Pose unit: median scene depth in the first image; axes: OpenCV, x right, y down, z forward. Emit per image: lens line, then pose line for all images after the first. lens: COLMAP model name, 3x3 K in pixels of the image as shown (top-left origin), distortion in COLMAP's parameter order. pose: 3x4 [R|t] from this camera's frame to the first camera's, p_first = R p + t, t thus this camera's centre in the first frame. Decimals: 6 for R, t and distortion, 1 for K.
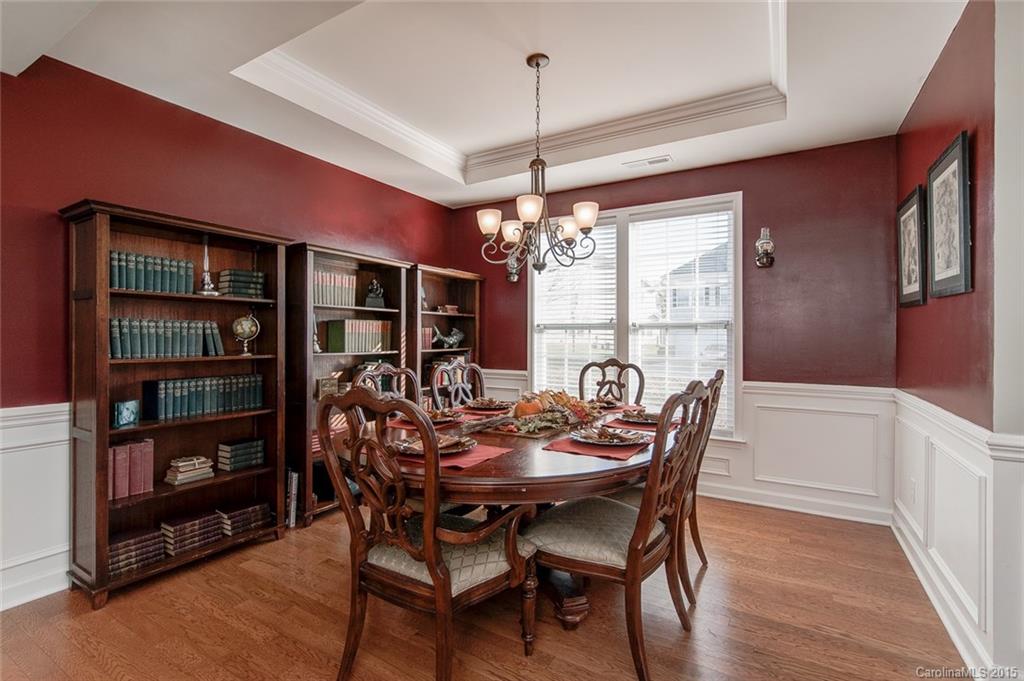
lens RADIAL K [[451.5, 0, 513.5], [0, 451.5, 337.3], [0, 0, 1]] dist [-0.000437, -0.000069]
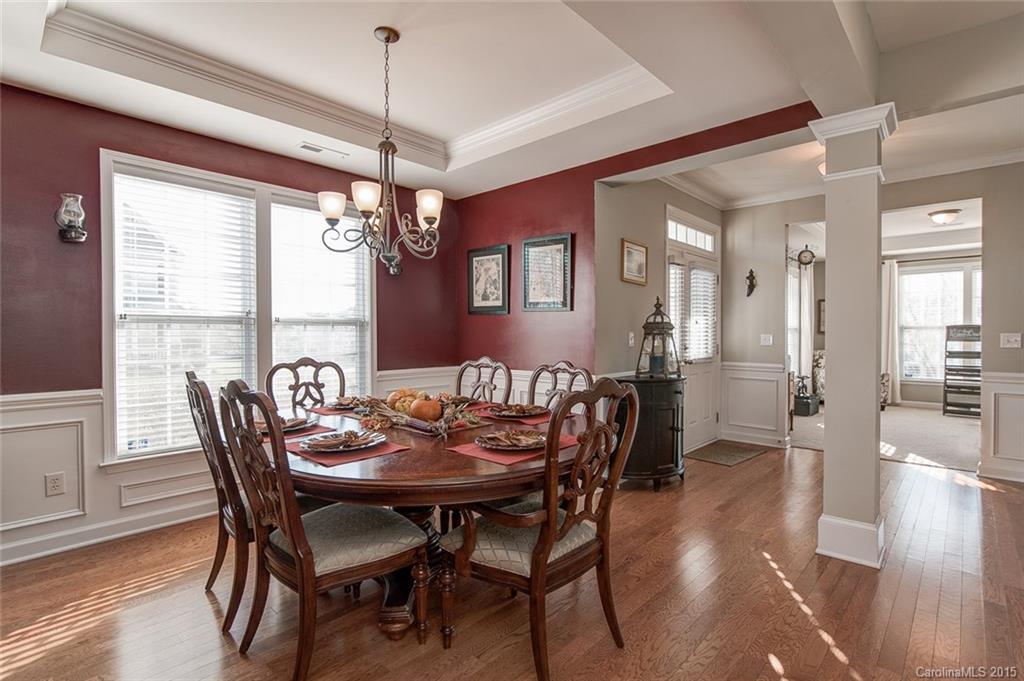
lens RADIAL K [[496.4, 0, 516.1], [0, 496.4, 343.2], [0, 0, 1]] dist [-0.001650, -0.000178]
pose [[0.198291, -0.021023, 0.979918, -0.655518], [0.002033, 0.999777, 0.021037, -0.001885], [-0.980141, -0.002179, 0.198289, 0.386782]]
